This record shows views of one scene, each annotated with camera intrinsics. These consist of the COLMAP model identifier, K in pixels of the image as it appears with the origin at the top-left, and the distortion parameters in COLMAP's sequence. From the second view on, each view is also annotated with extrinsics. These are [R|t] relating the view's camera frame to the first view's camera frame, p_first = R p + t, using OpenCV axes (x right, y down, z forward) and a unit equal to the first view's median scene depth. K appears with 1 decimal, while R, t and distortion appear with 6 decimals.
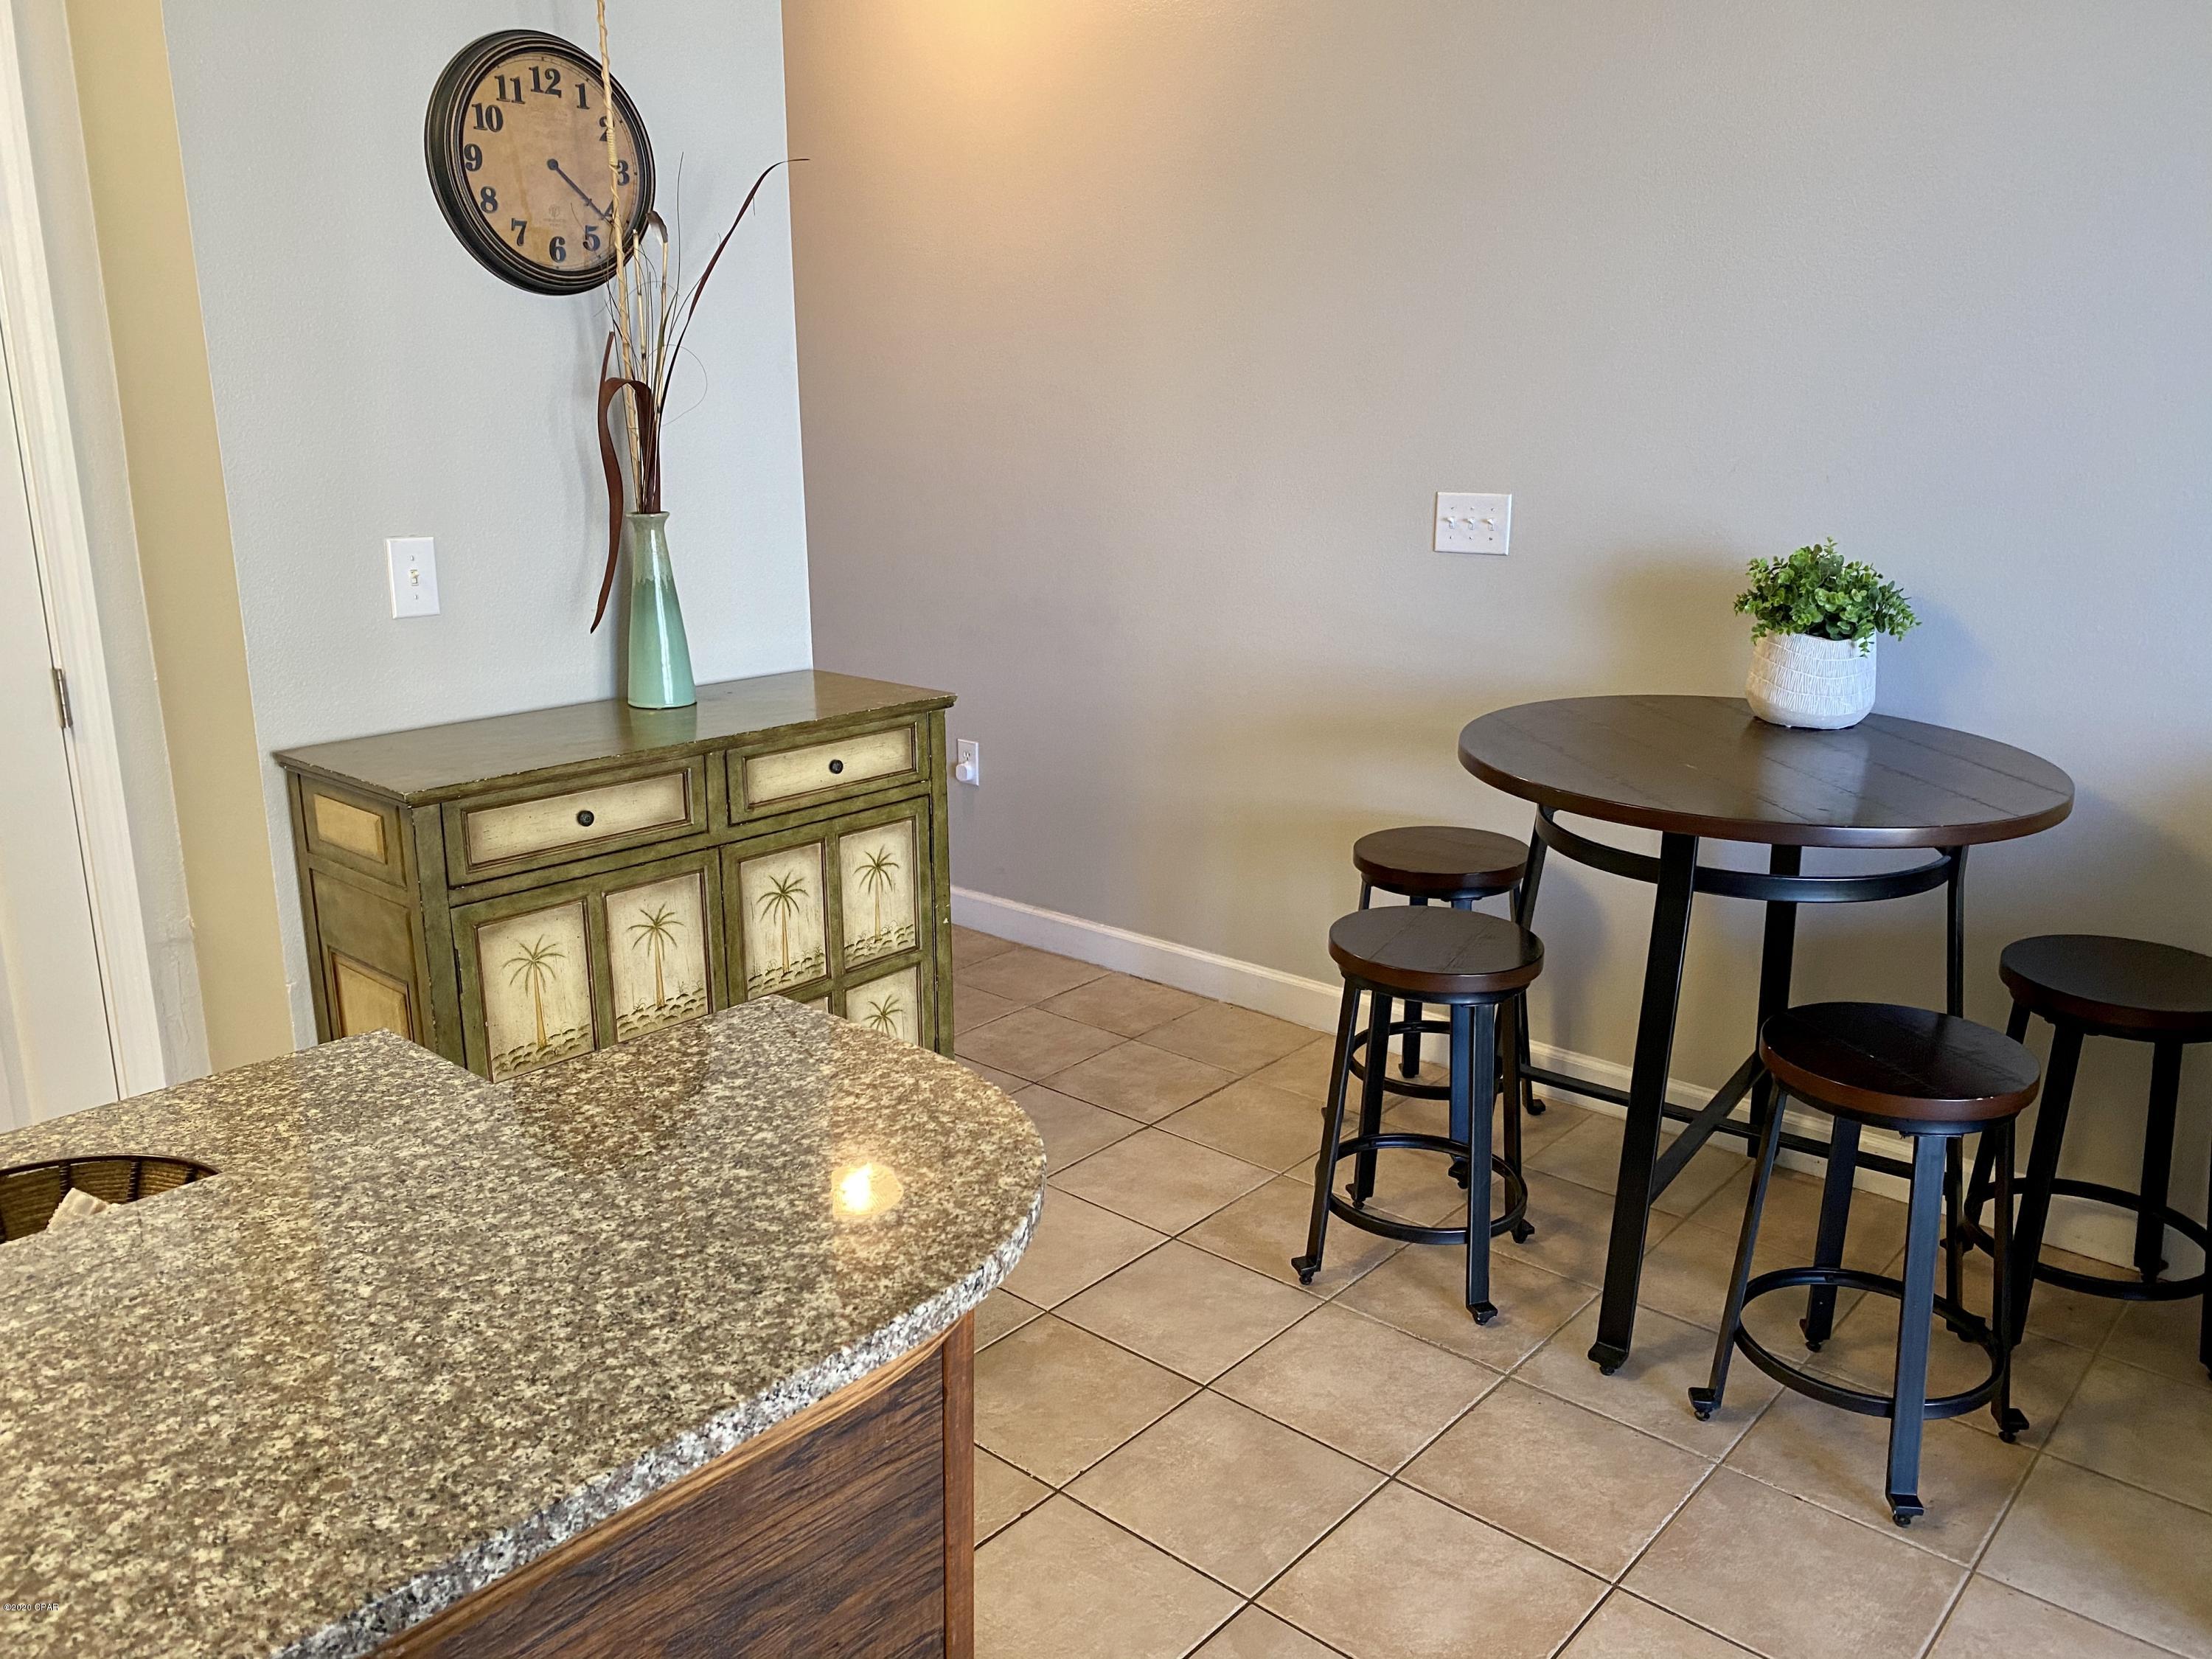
lens RADIAL K [[1710.3, 0, 1106.0], [0, 1710.3, 829.5], [0, 0, 1]] dist [0.009439, 0.005711]
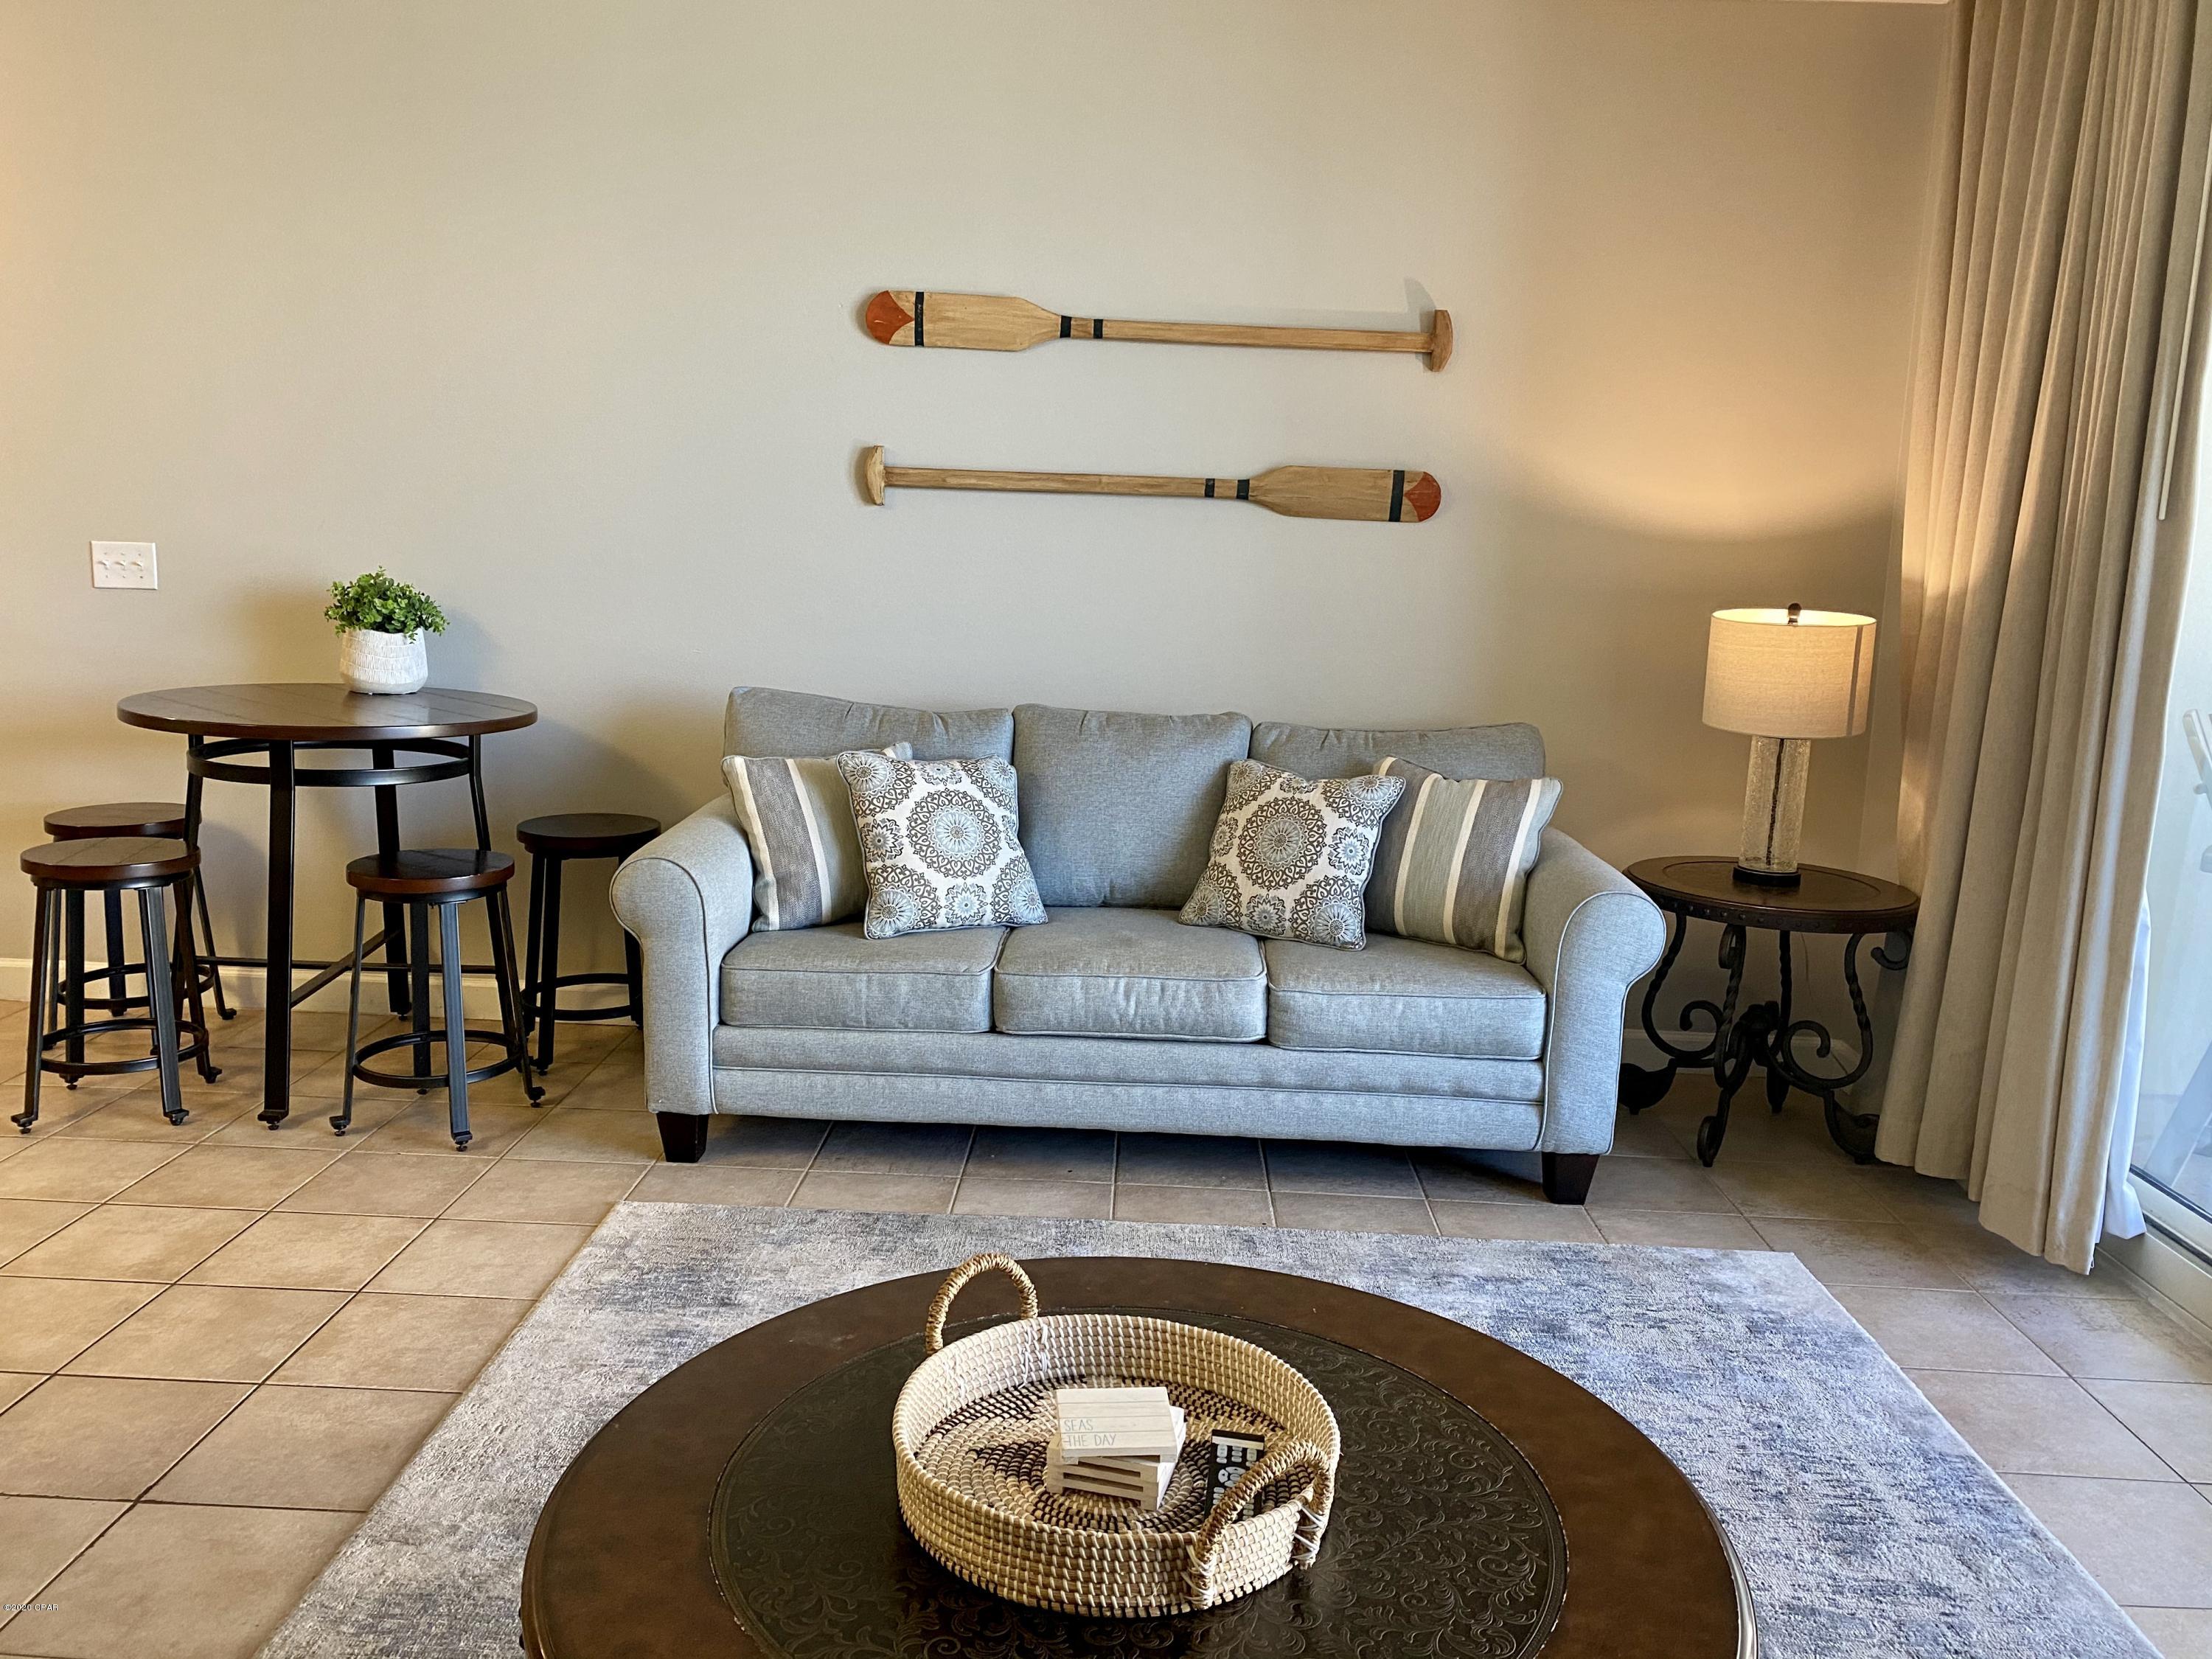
lens RADIAL K [[1710.3, 0, 1106.0], [0, 1710.3, 829.5], [0, 0, 1]] dist [0.009439, 0.005711]
pose [[0.774414, -0.076084, 0.628088, -0.050502], [0.124156, 0.991715, -0.032949, 0.190555], [-0.620378, 0.103497, 0.777444, -0.552644]]
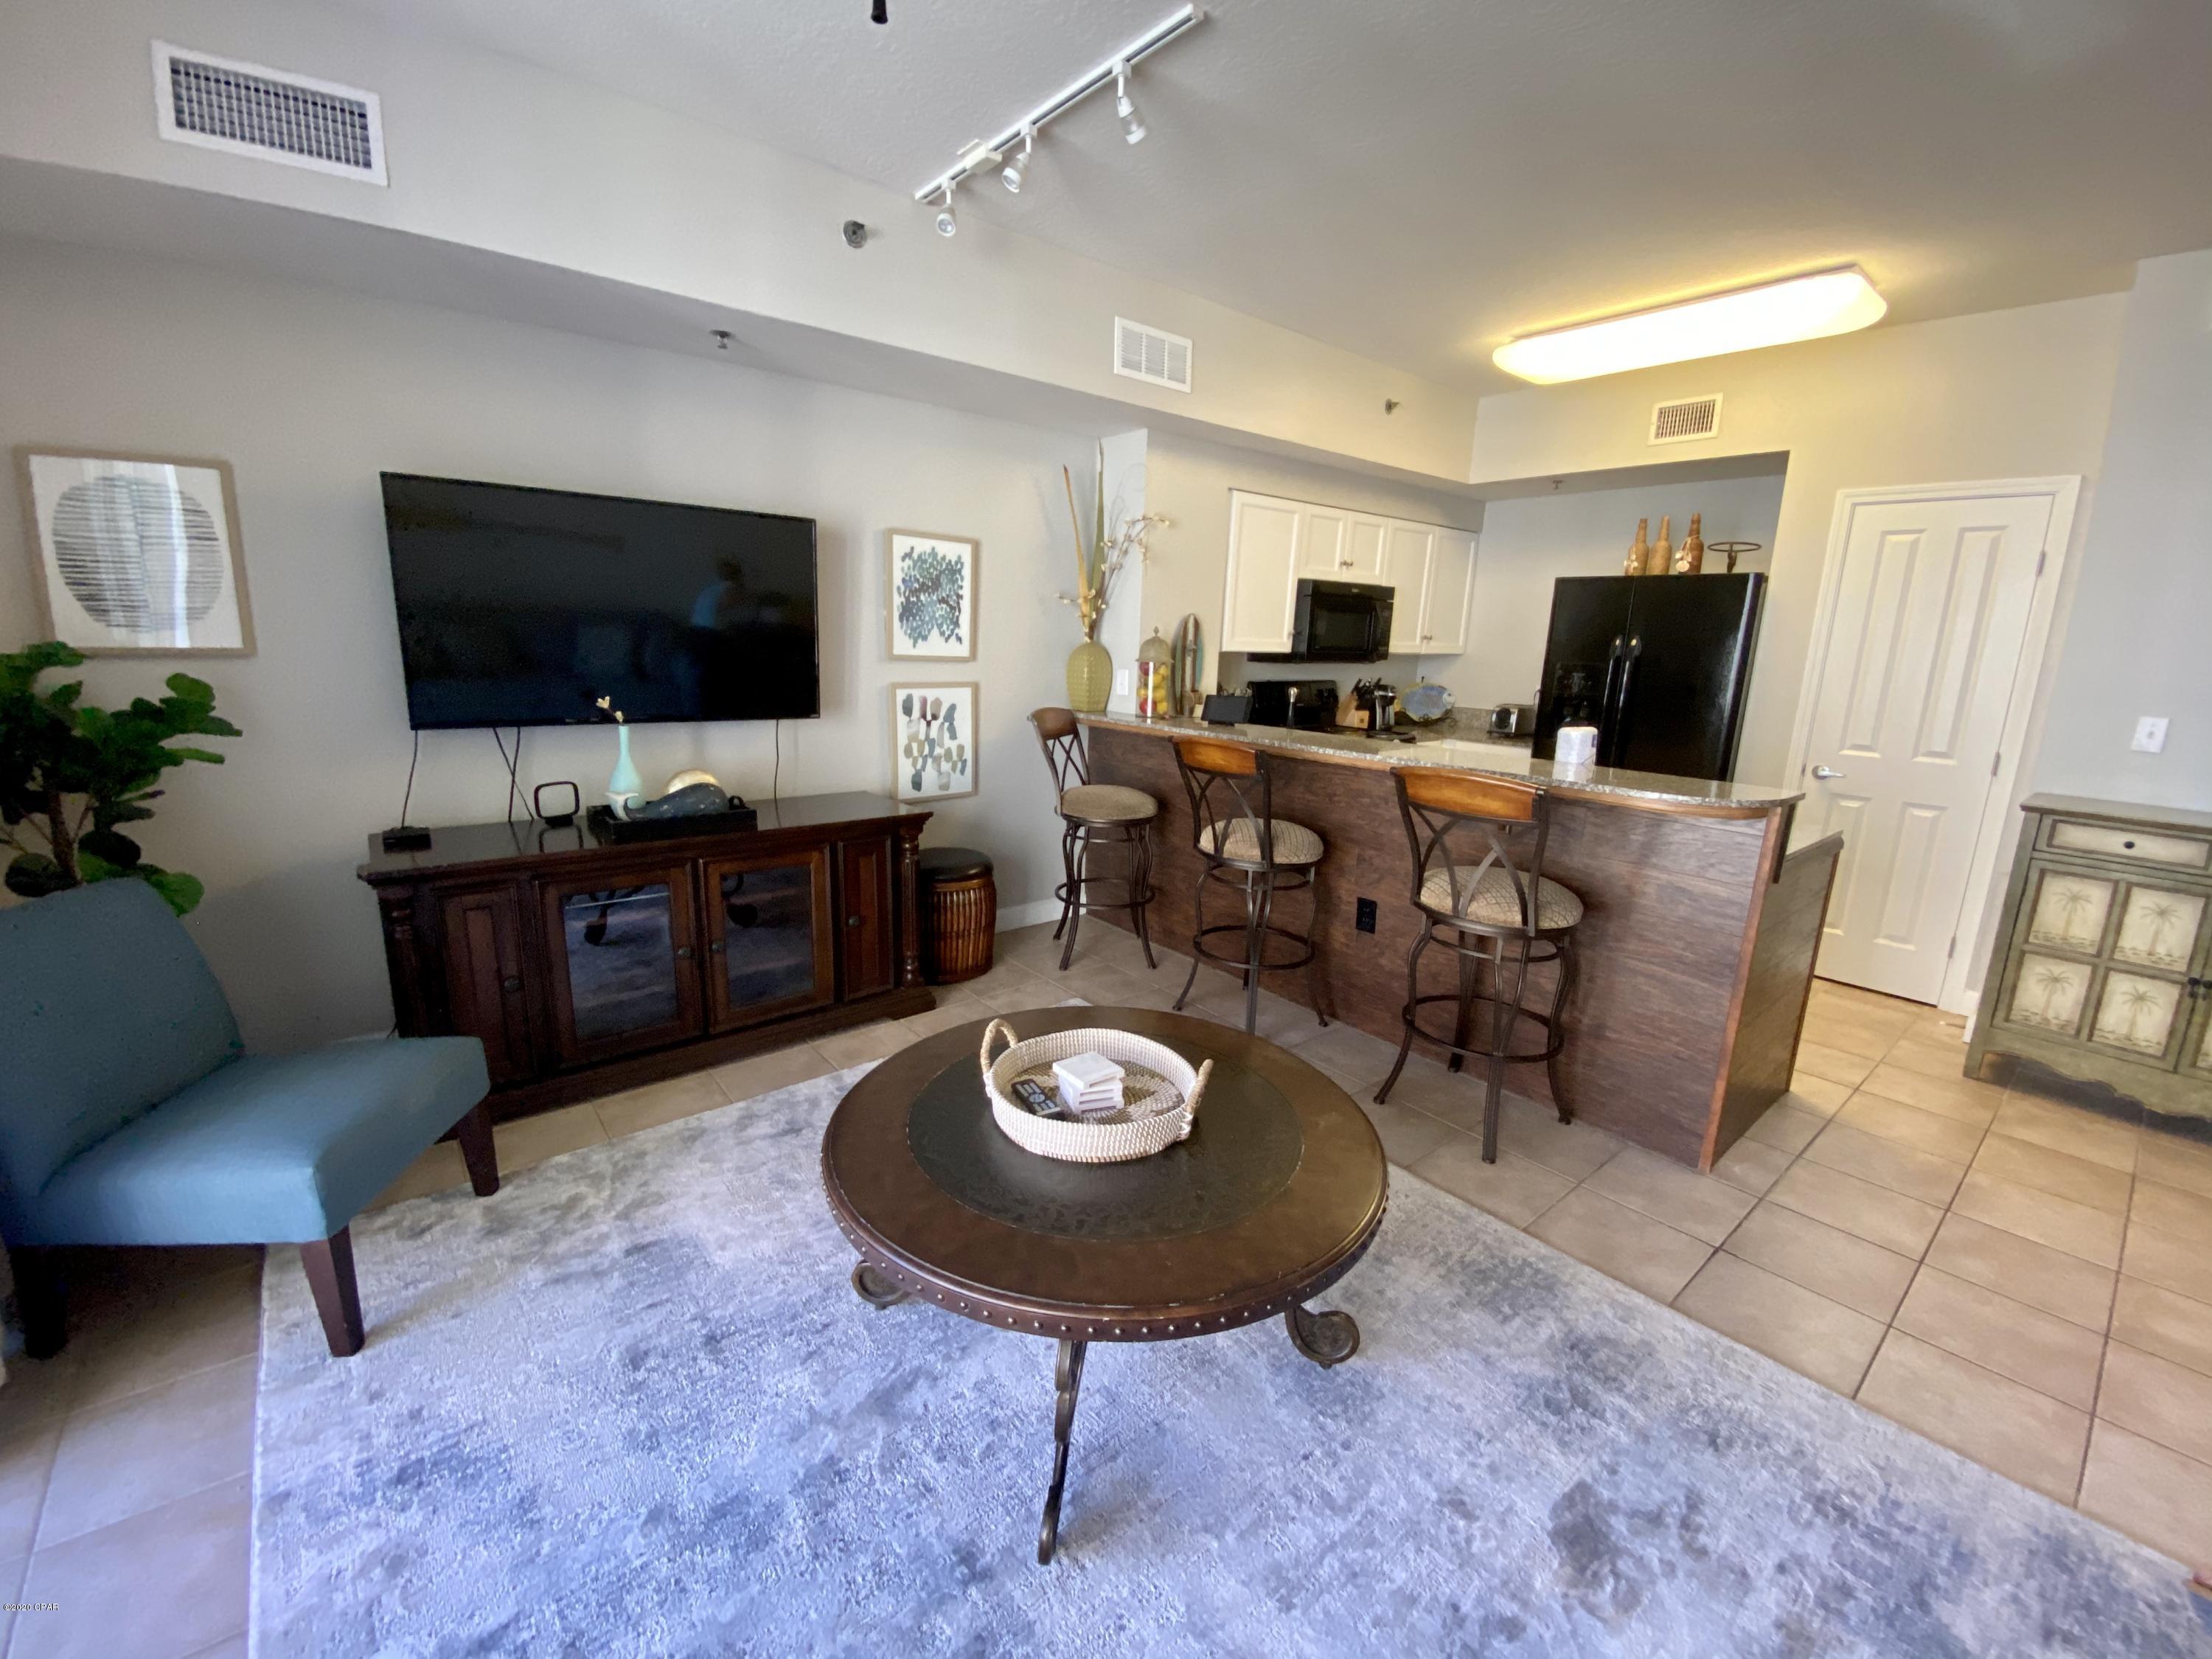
lens RADIAL K [[927.3, 0, 1106.0], [0, 927.3, 829.5], [0, 0, 1]] dist [-0.000515, -0.000133]
pose [[-0.160747, 0.207833, -0.964866, 0.893934], [-0.278152, 0.928416, 0.246322, 0.039724], [0.946991, 0.307974, -0.091431, -0.099927]]
